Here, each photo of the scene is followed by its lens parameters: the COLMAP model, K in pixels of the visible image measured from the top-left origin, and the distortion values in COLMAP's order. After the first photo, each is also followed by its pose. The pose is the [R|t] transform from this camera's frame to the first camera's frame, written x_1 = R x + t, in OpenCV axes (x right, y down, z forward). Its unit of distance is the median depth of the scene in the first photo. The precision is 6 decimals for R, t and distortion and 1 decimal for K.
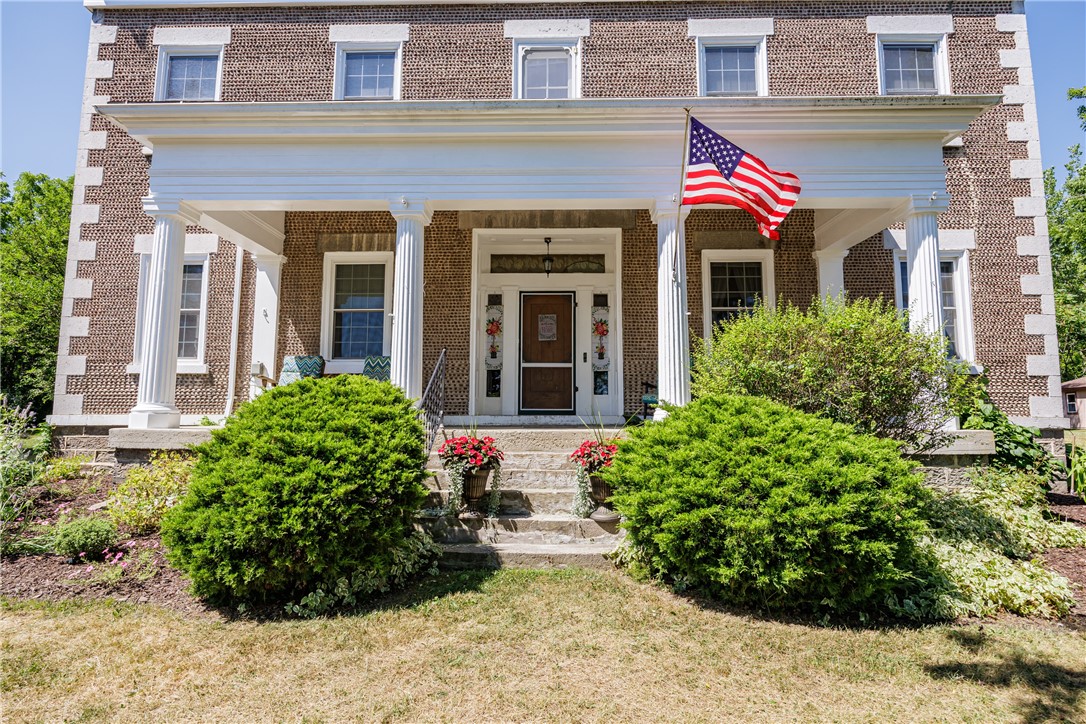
lens RADIAL K [[569.4, 0, 542.8], [0, 569.4, 358.7], [0, 0, 1]] dist [-0.000488, -0.001191]
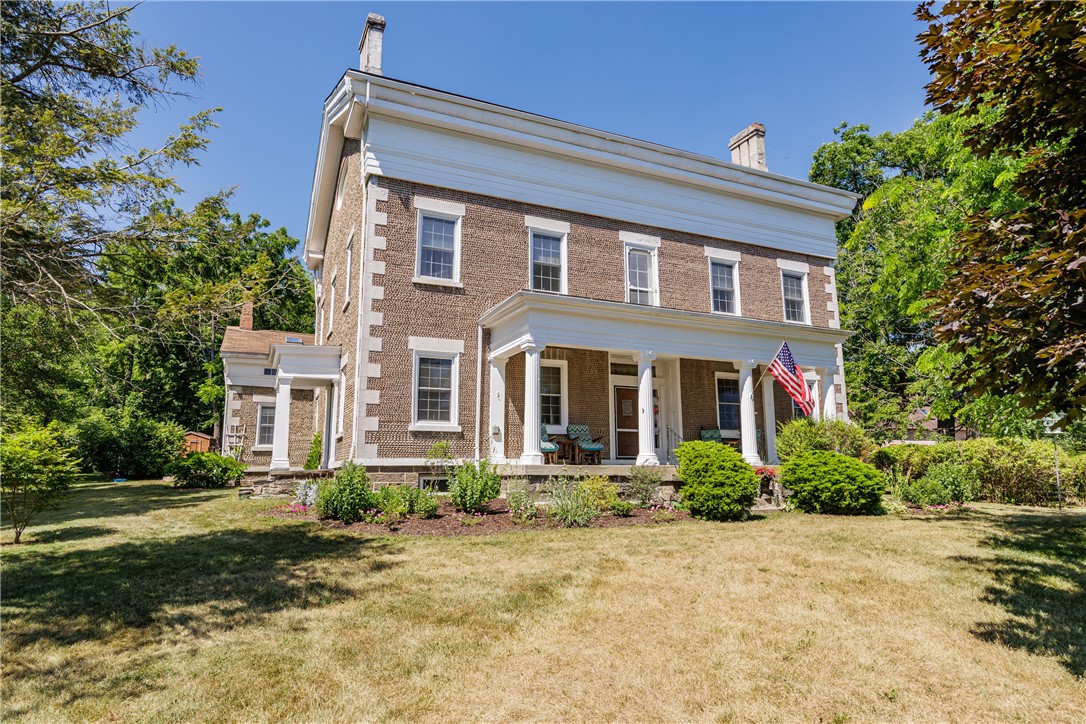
lens RADIAL K [[610.7, 0, 543.7], [0, 610.7, 363.1], [0, 0, 1]] dist [-0.002315, 0.000075]
pose [[0.906882, 0.069200, 0.415665, -1.028435], [-0.038763, 0.995941, -0.081235, -0.031940], [-0.419599, 0.057558, 0.905883, -0.568233]]
